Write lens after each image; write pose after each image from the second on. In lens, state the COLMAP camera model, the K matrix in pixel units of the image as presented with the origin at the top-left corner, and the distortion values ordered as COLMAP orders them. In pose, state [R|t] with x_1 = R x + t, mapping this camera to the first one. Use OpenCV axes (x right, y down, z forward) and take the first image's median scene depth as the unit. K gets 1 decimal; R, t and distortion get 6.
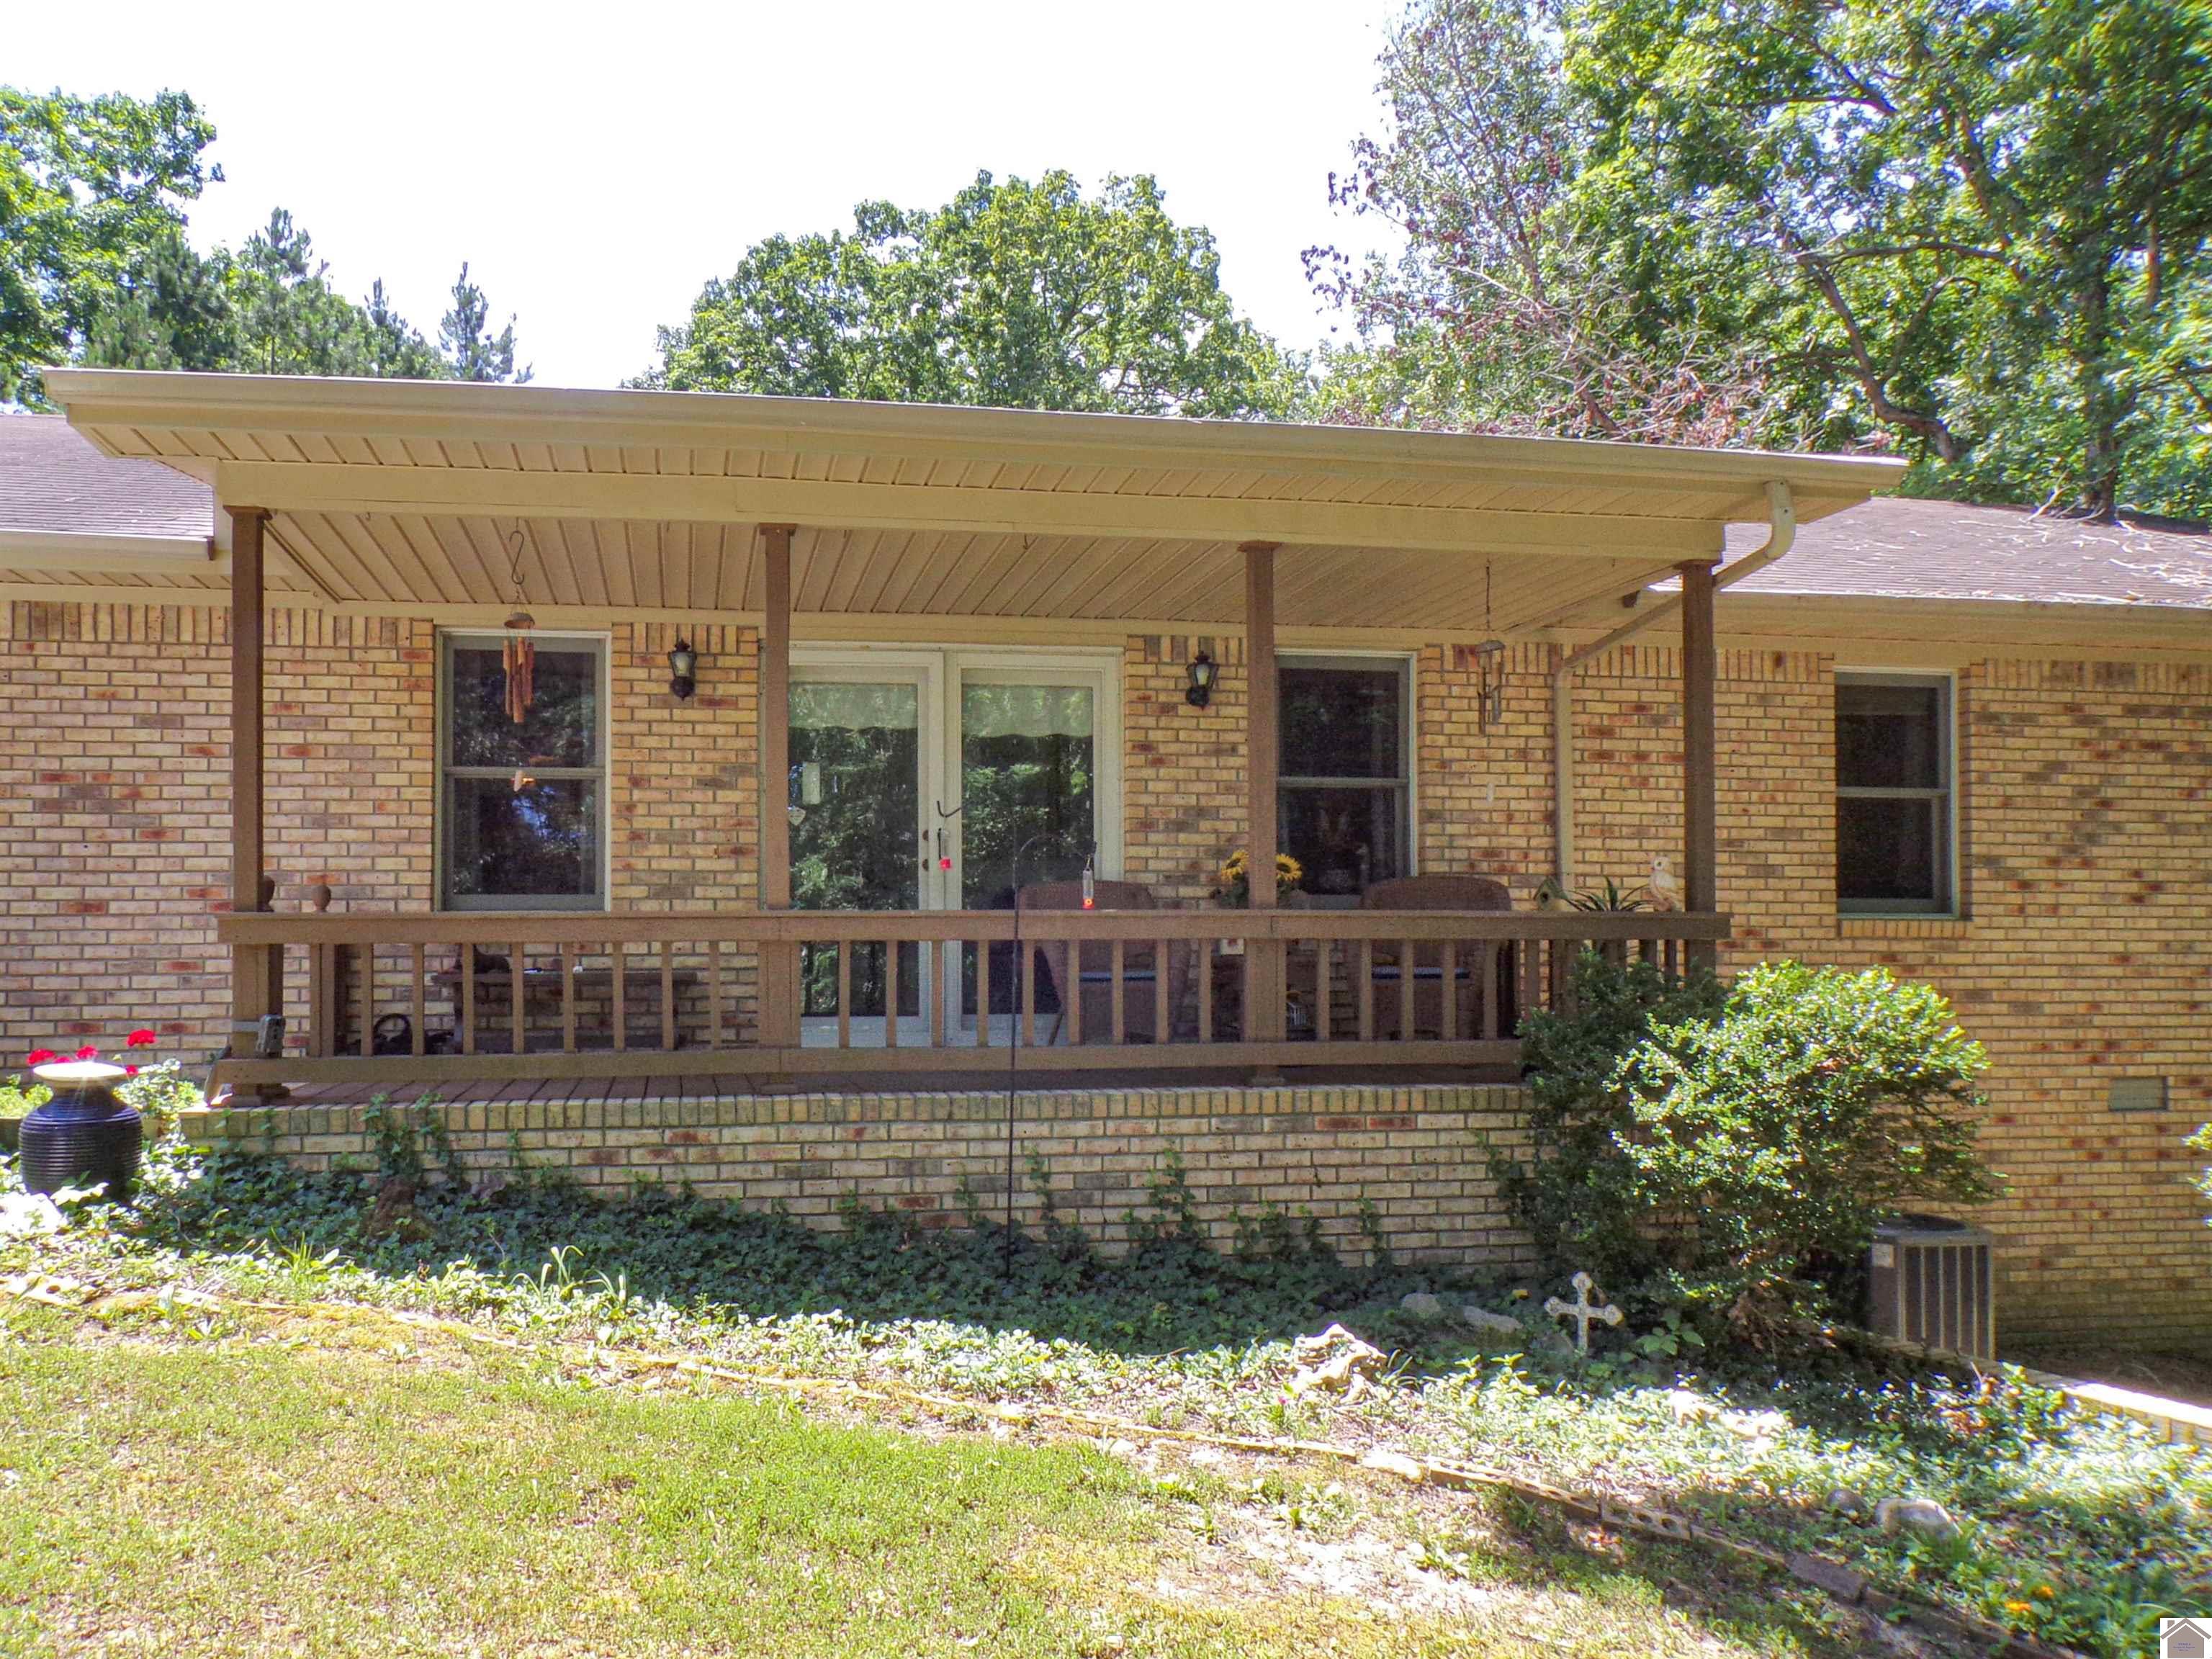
lens RADIAL K [[1516.2, 0, 1106.9], [0, 1516.2, 984.3], [0, 0, 1]] dist [-0.029584, 0.007122]
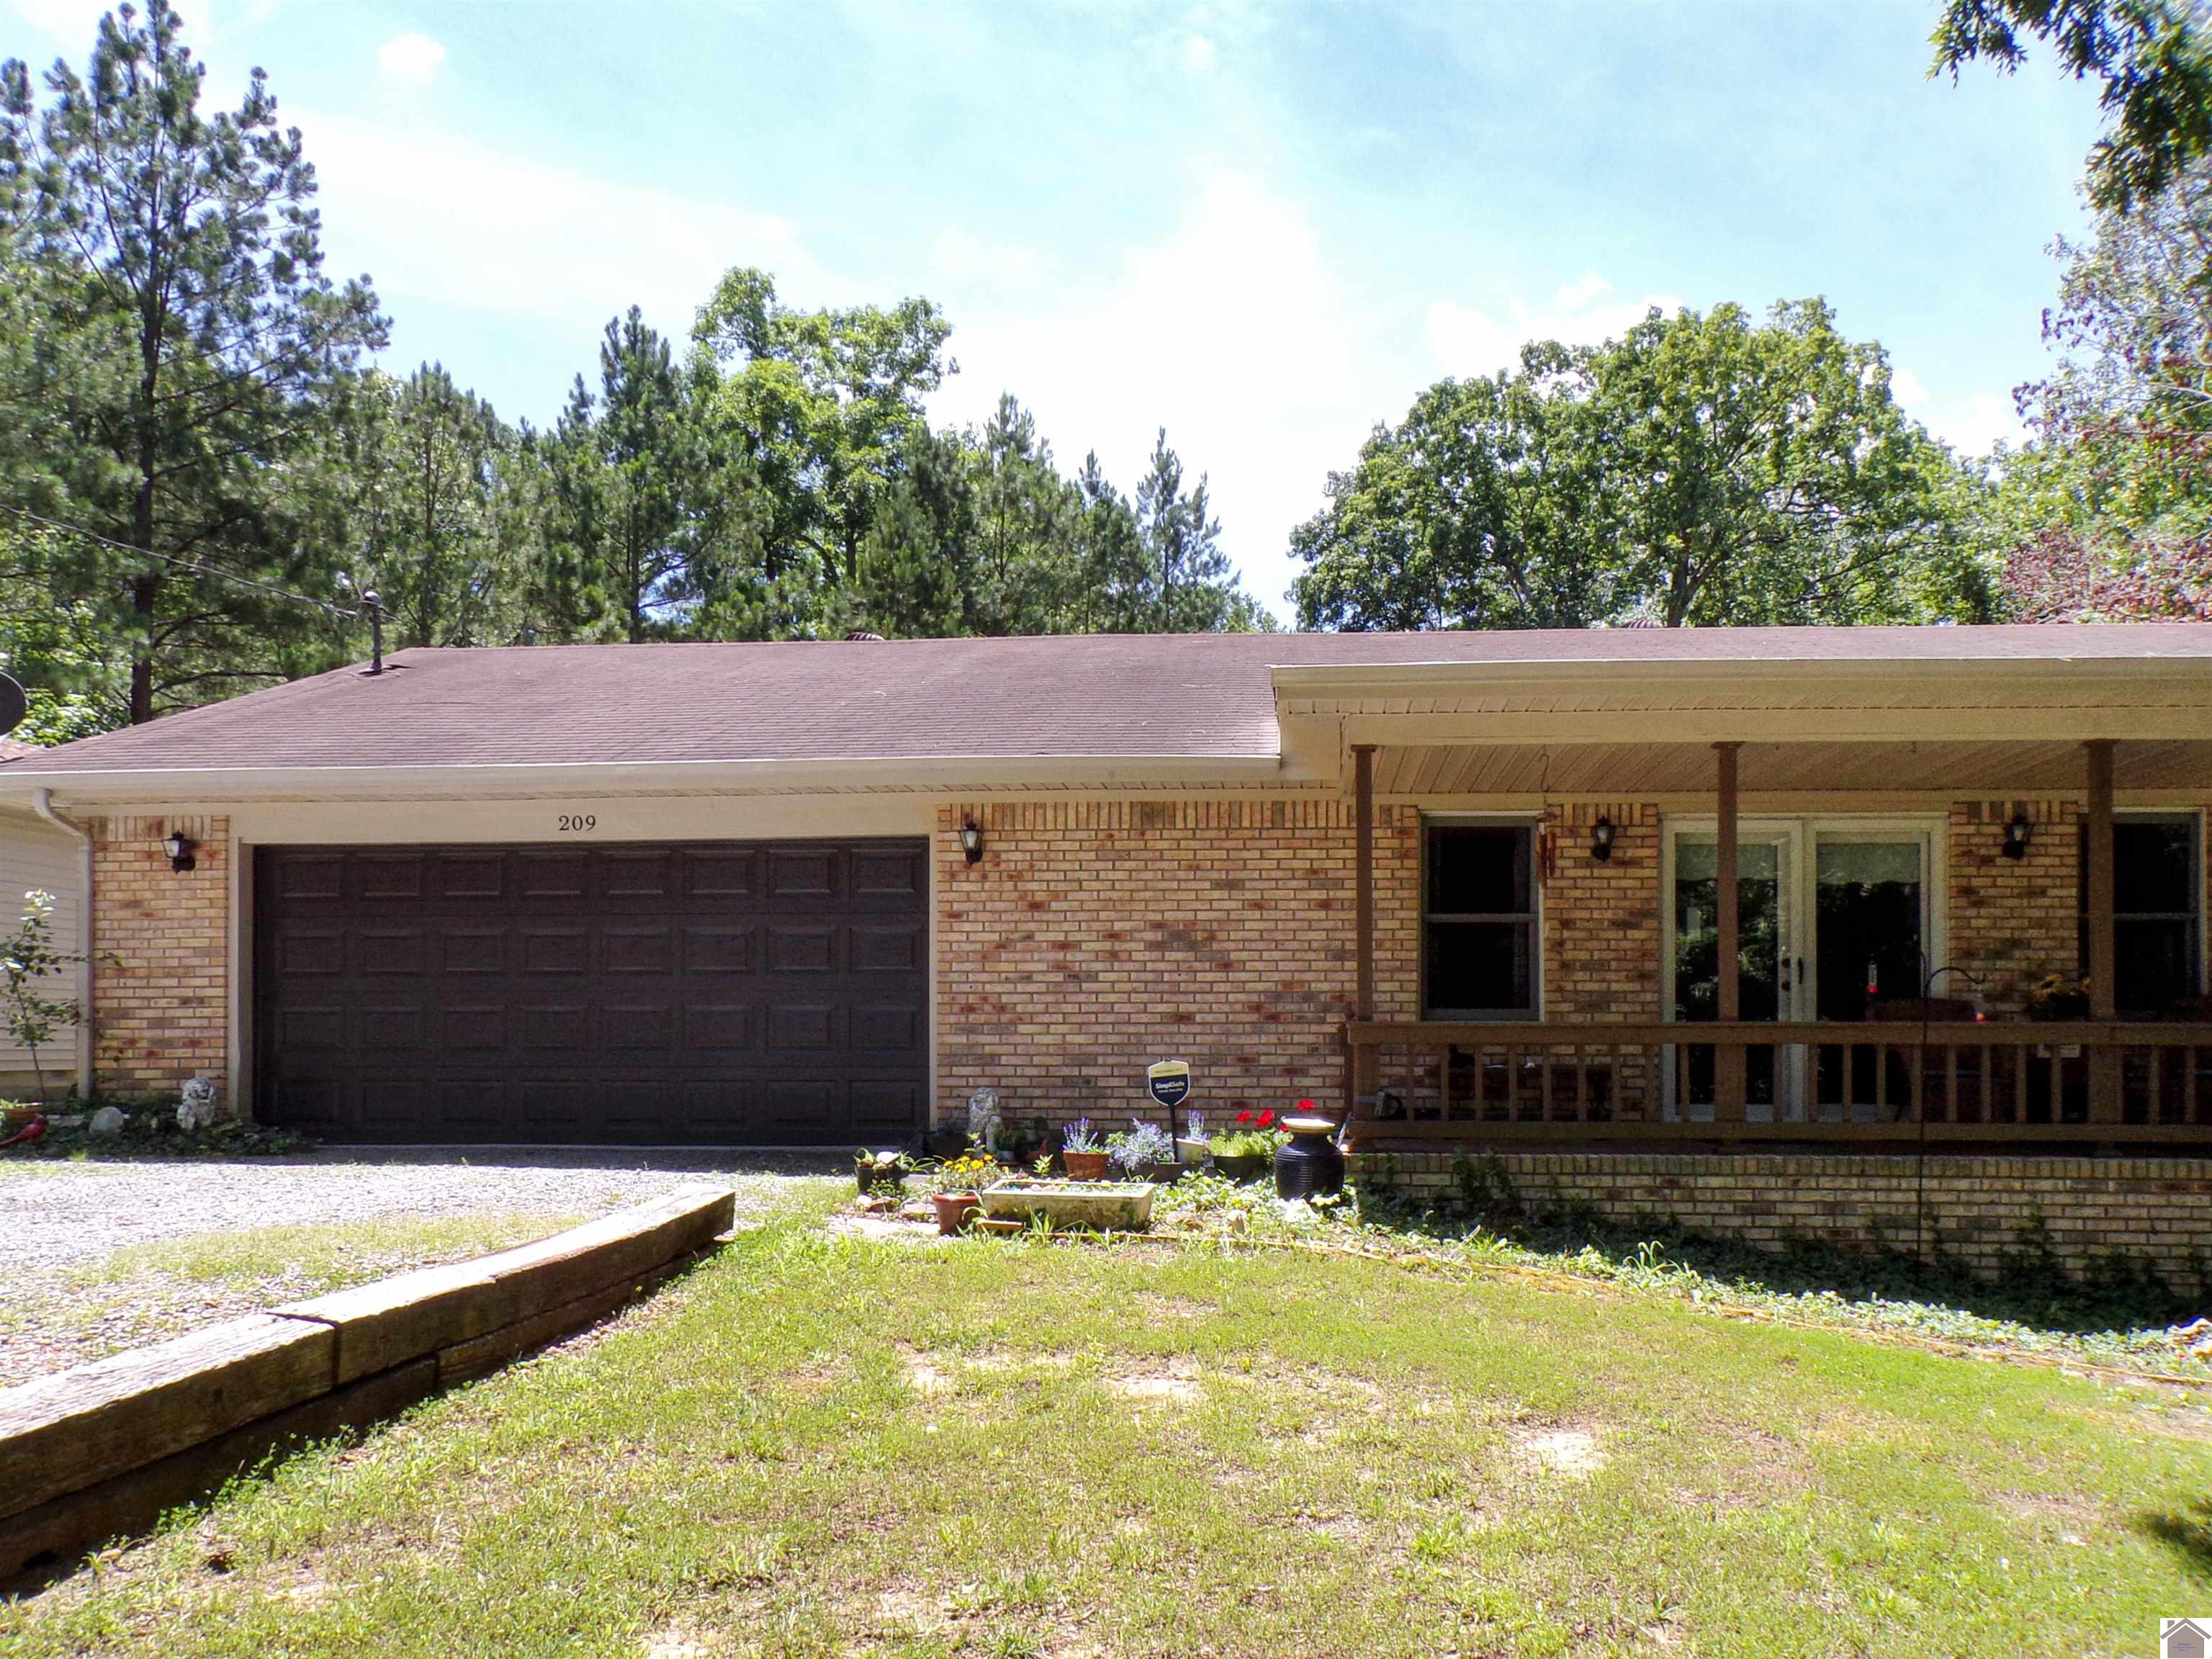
lens RADIAL K [[1781.6, 0, 1112.1], [0, 1781.6, 1114.1], [0, 0, 1]] dist [-0.031604, 0.006845]
pose [[0.970124, 0.014563, -0.242173, -0.308378], [-0.013564, 0.999891, 0.005792, 0.028040], [0.242231, -0.002334, 0.970216, -0.591191]]
